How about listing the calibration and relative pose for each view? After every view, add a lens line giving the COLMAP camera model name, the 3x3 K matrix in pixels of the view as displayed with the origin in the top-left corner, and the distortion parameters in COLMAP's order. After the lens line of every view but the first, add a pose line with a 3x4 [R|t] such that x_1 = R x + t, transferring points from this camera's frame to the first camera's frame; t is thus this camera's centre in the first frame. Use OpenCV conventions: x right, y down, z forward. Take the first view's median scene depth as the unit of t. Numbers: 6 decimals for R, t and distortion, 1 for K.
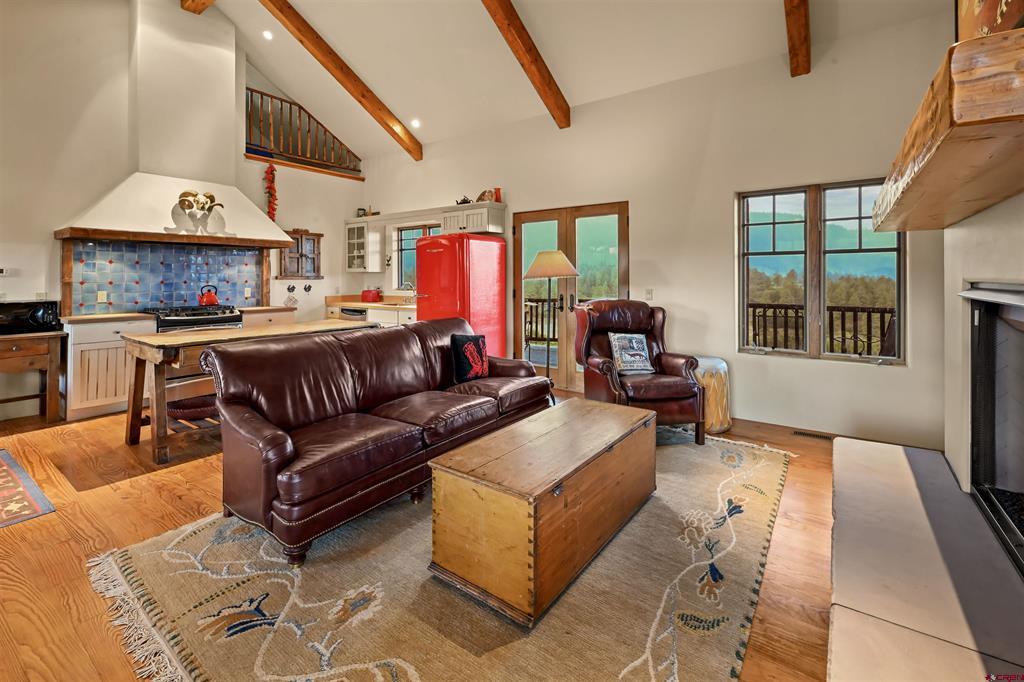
lens RADIAL K [[439.4, 0, 512.0], [0, 439.4, 273.2], [0, 0, 1]] dist [0.000194, -0.000316]
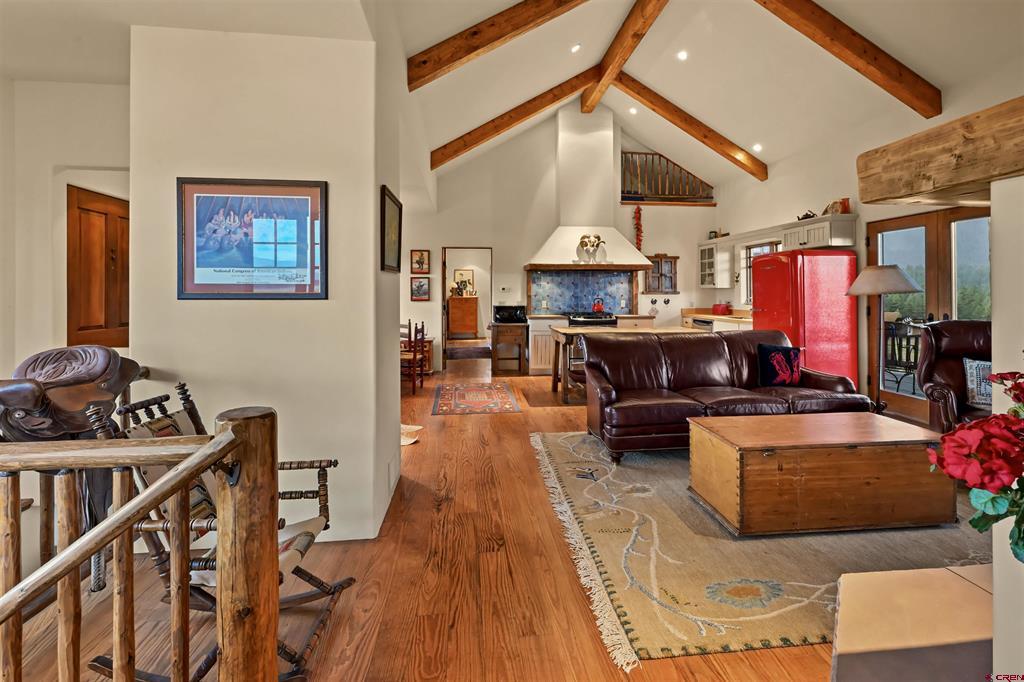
lens RADIAL K [[439.4, 0, 512.0], [0, 439.4, 273.2], [0, 0, 1]] dist [0.000194, -0.000316]
pose [[0.659648, -0.031499, -0.750914, 0.211848], [0.006496, 0.999323, -0.036212, -0.003819], [0.751546, 0.019009, 0.659406, -0.167207]]
